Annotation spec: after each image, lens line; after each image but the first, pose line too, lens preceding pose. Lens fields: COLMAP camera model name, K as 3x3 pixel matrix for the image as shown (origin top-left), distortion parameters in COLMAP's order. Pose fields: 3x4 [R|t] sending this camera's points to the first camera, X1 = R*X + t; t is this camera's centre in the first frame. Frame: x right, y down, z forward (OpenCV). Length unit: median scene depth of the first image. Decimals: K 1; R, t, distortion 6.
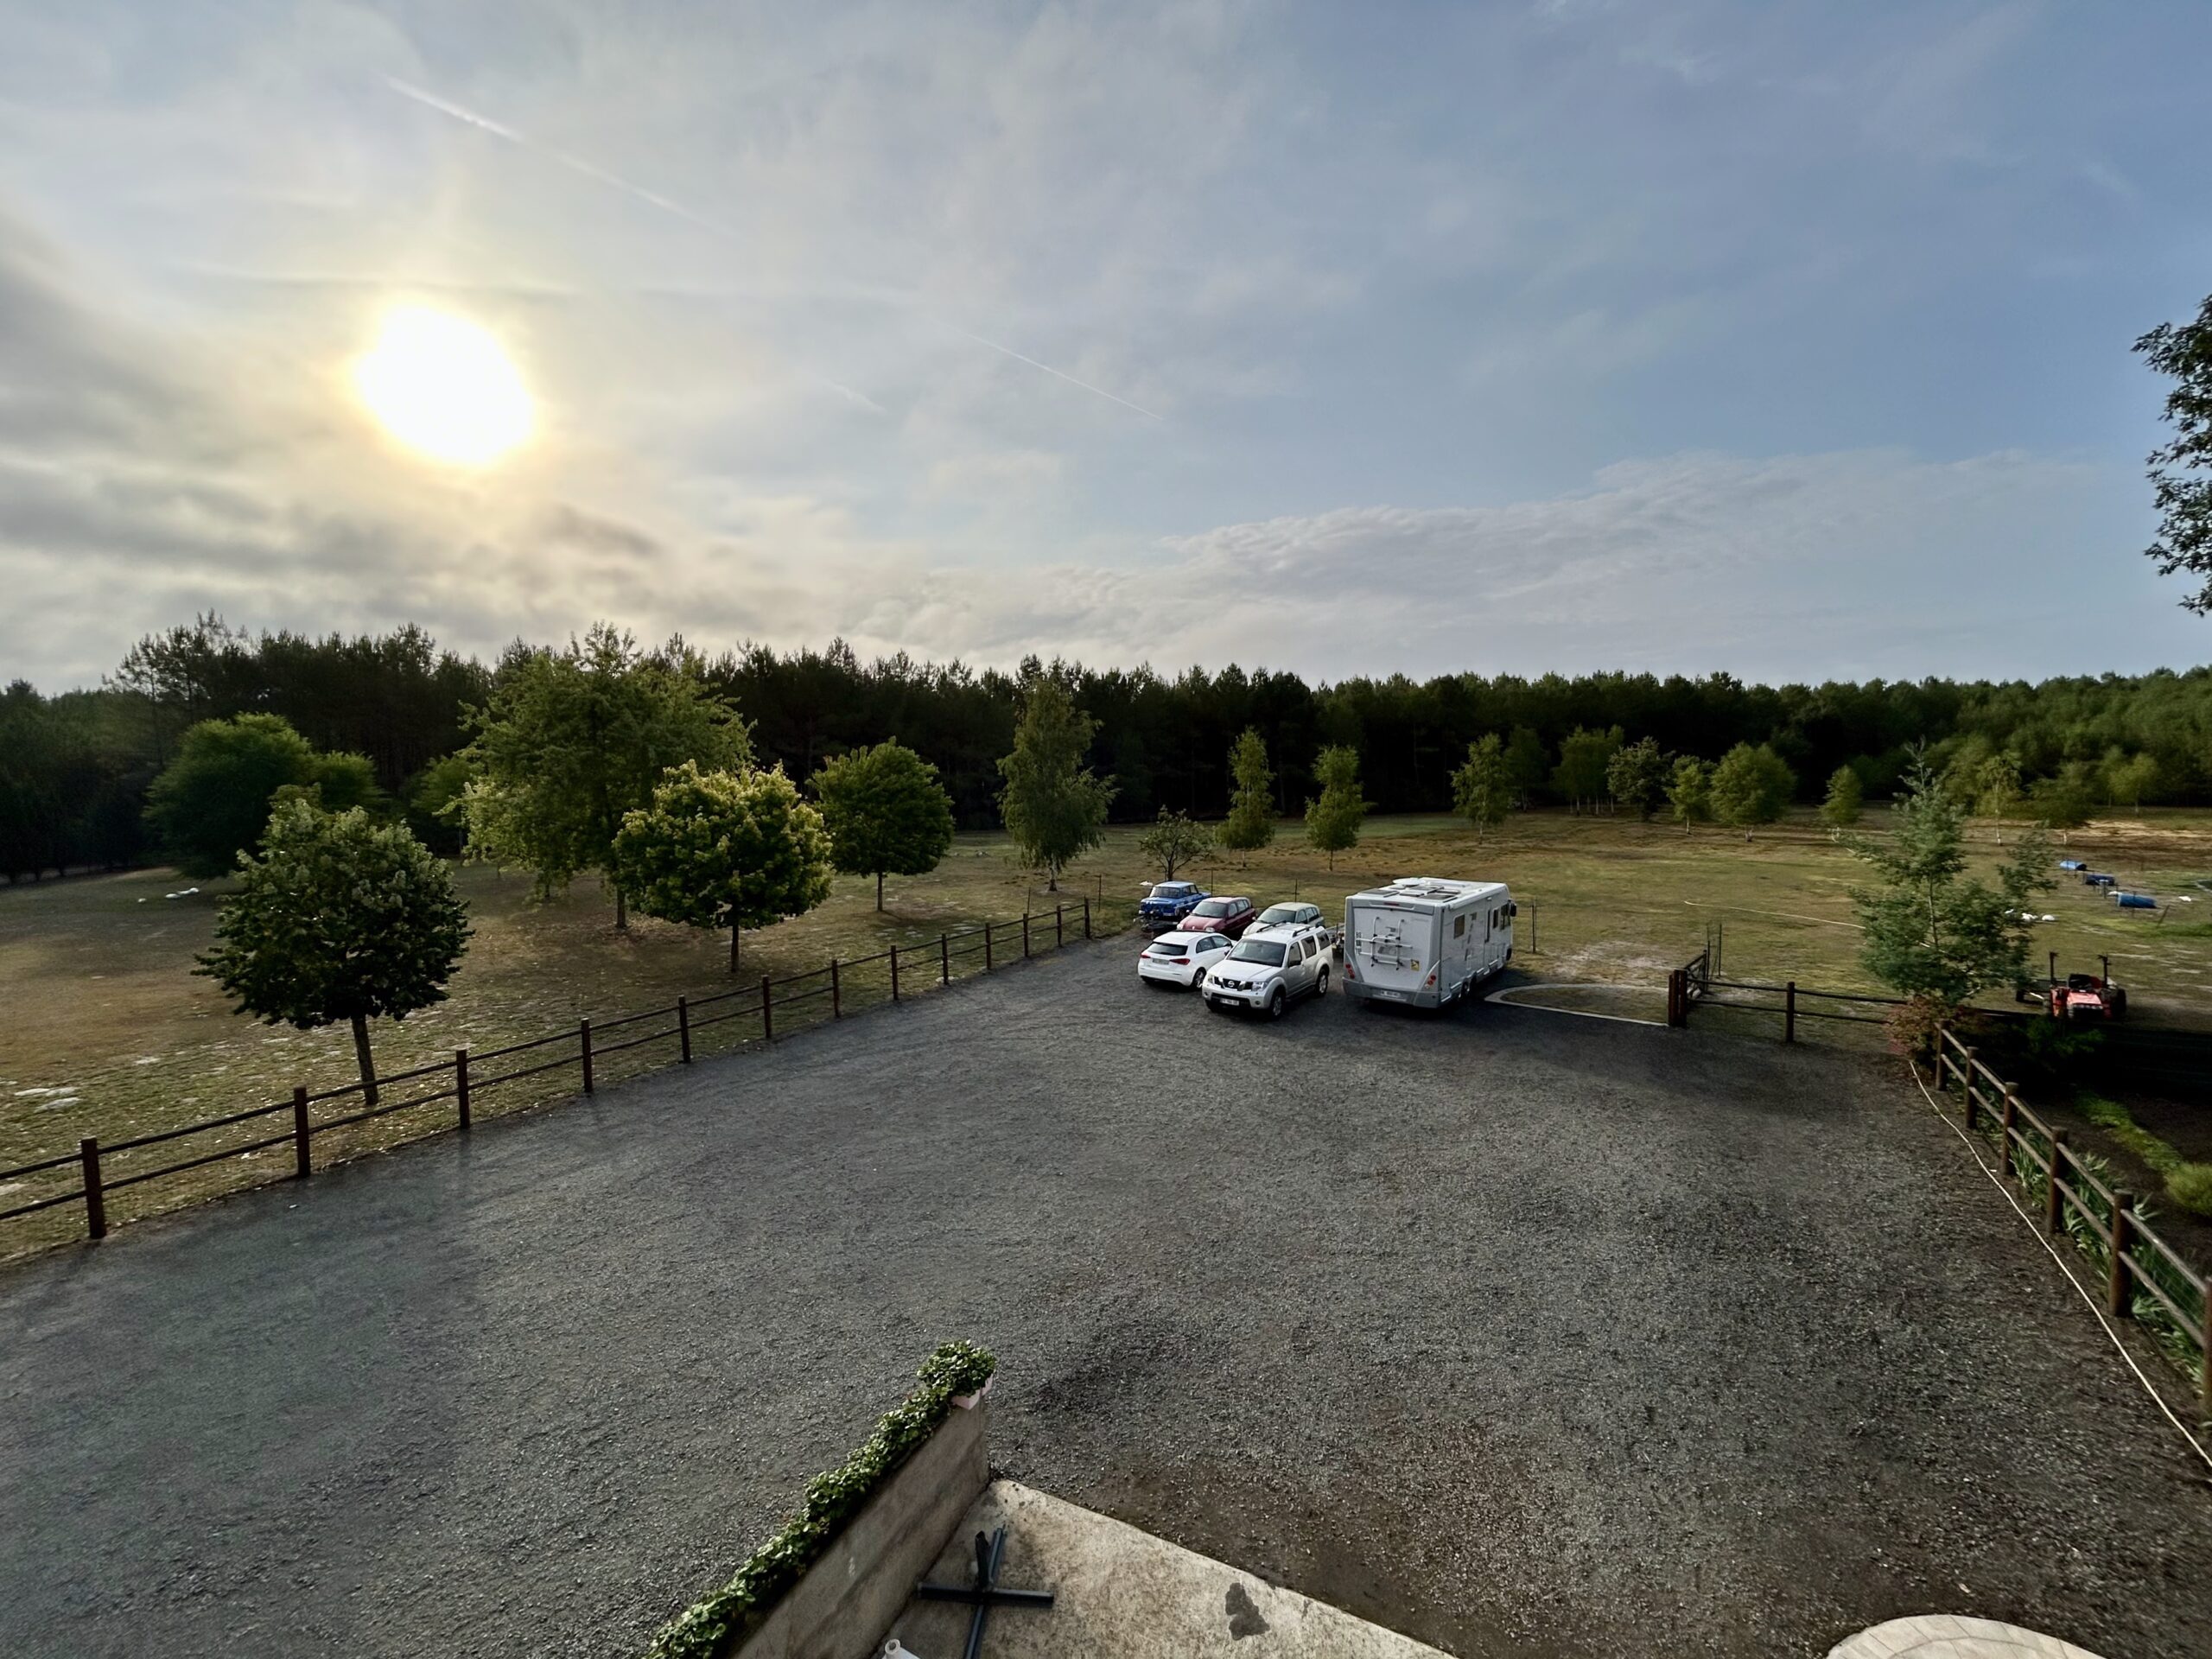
lens RADIAL K [[899.7, 0, 1108.7], [0, 899.7, 834.0], [0, 0, 1]] dist [-0.014970, -0.000112]
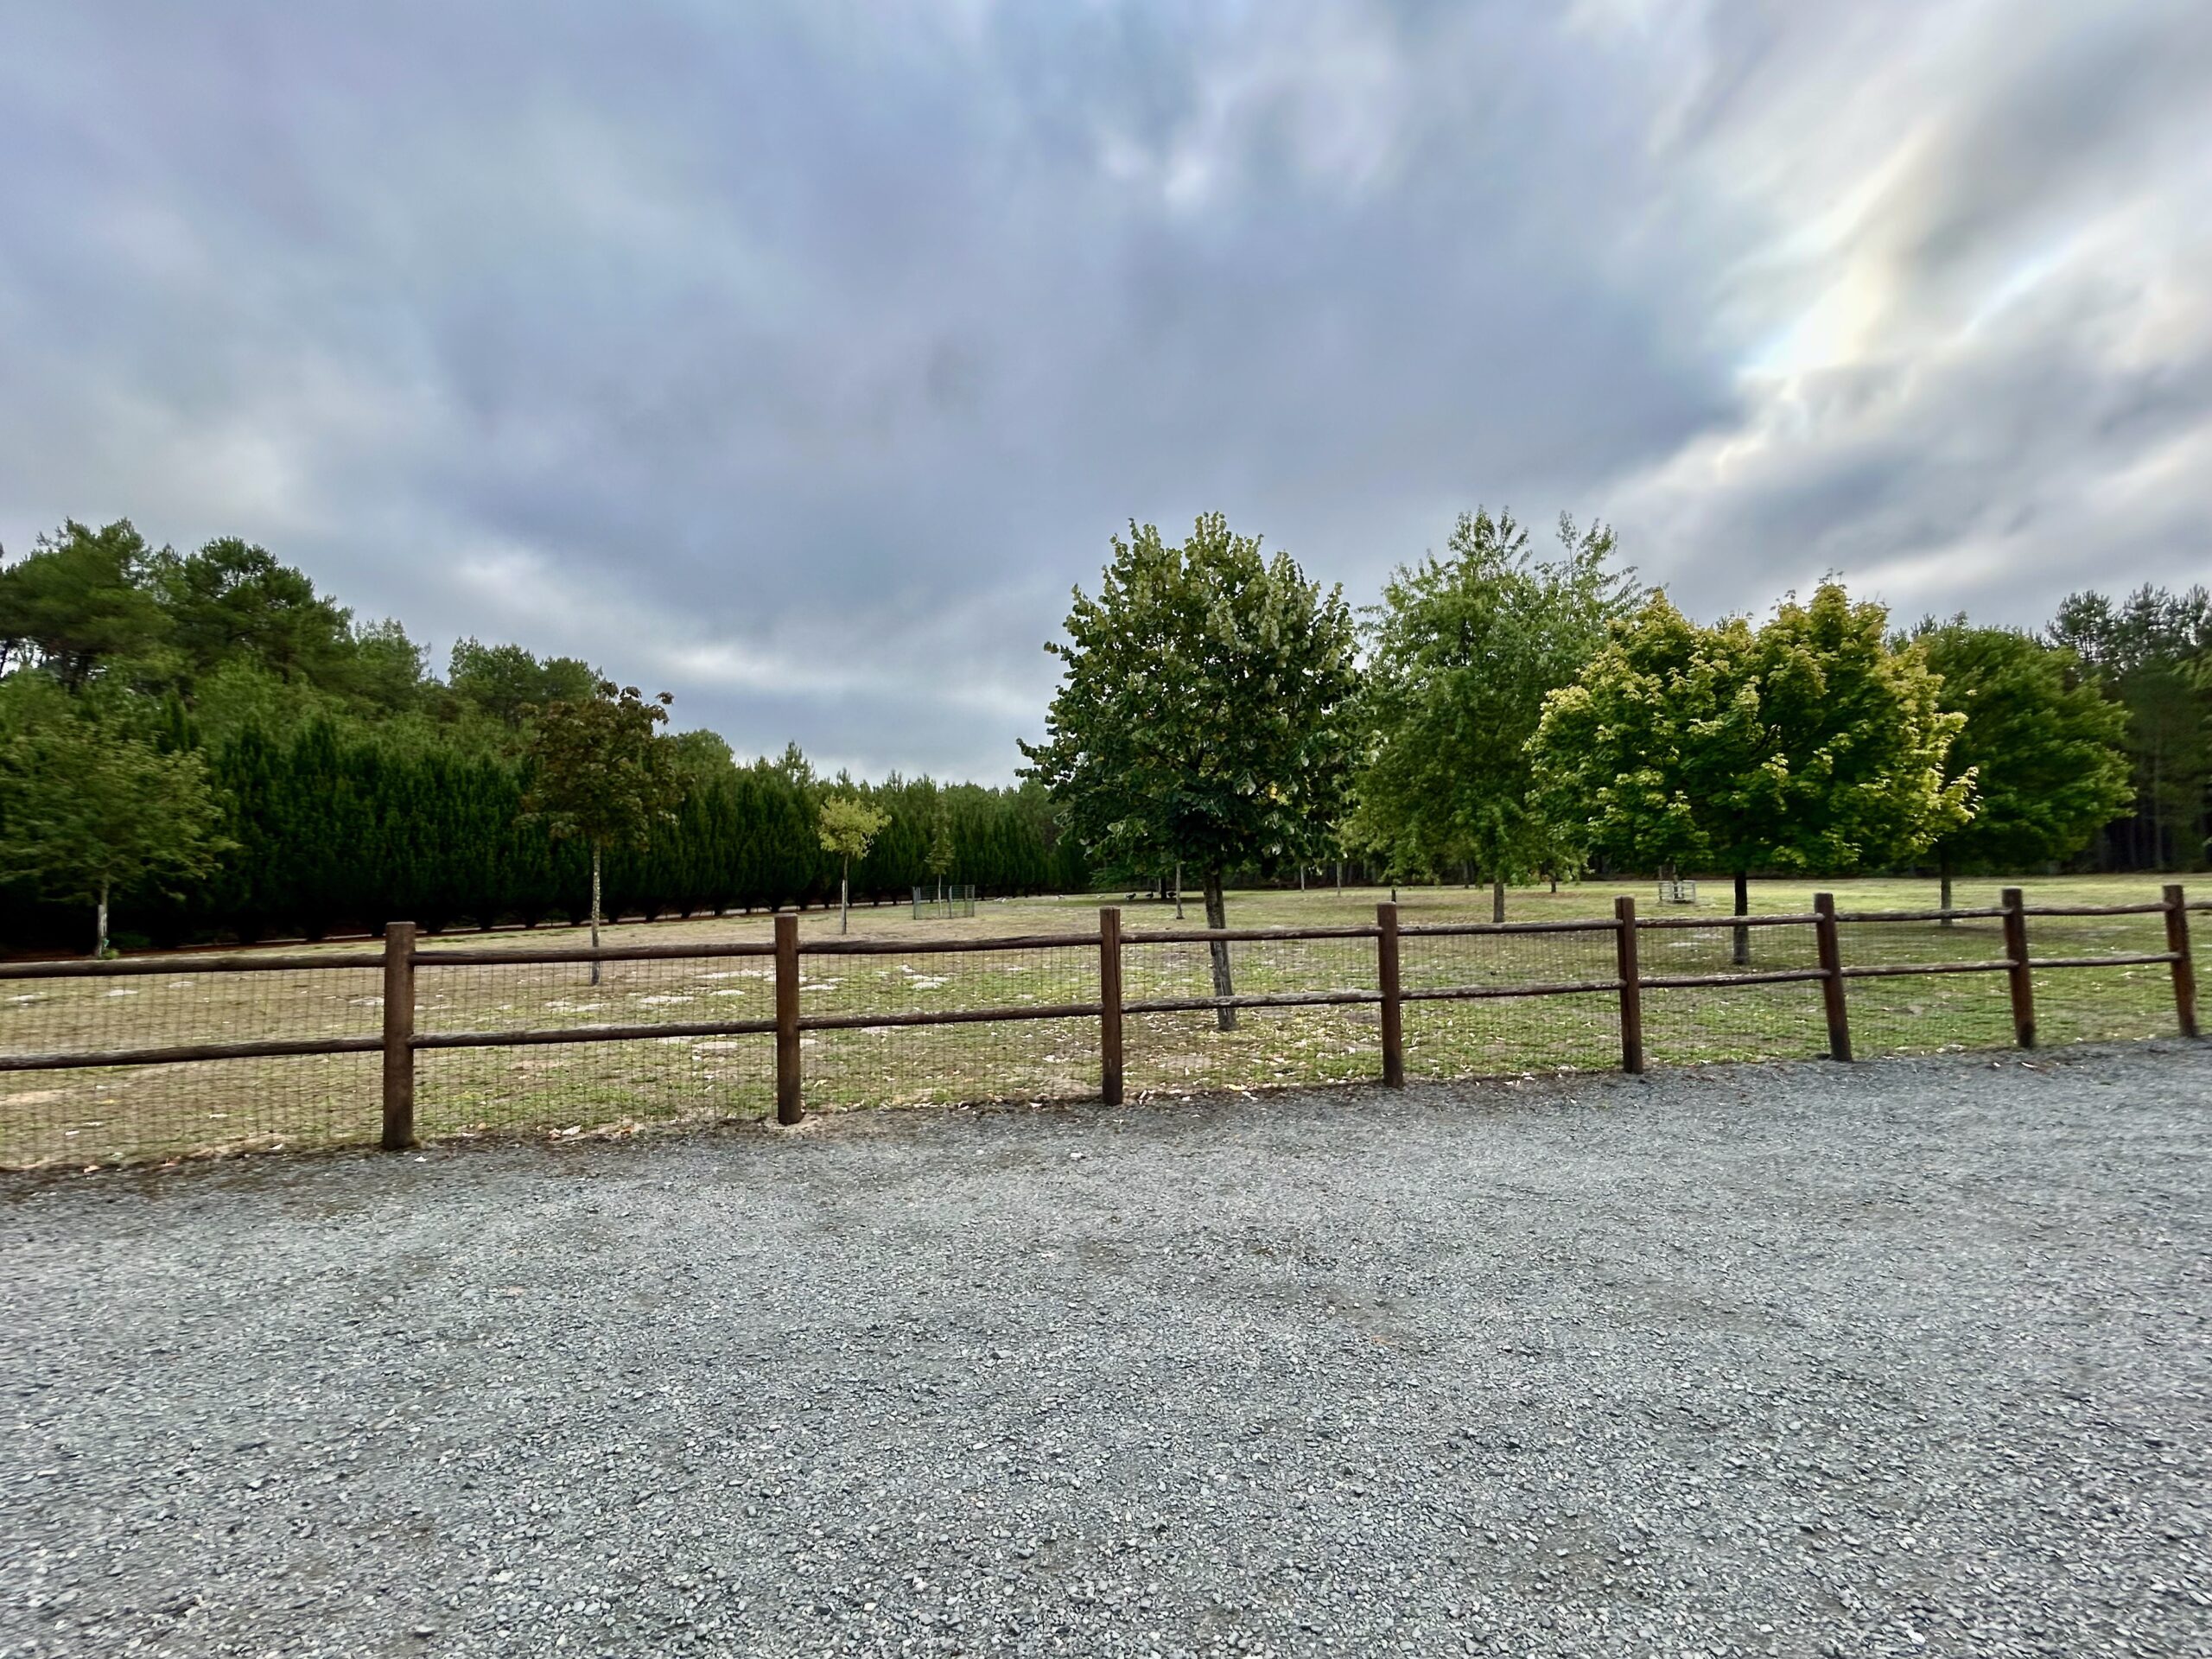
lens RADIAL K [[966.7, 0, 1118.5], [0, 966.7, 831.4], [0, 0, 1]] dist [0.004627, 0.000966]
pose [[0.706357, -0.054304, -0.705770, -0.244418], [-0.032609, 0.993498, -0.109079, 0.136075], [0.707105, 0.100063, 0.699993, 0.286660]]
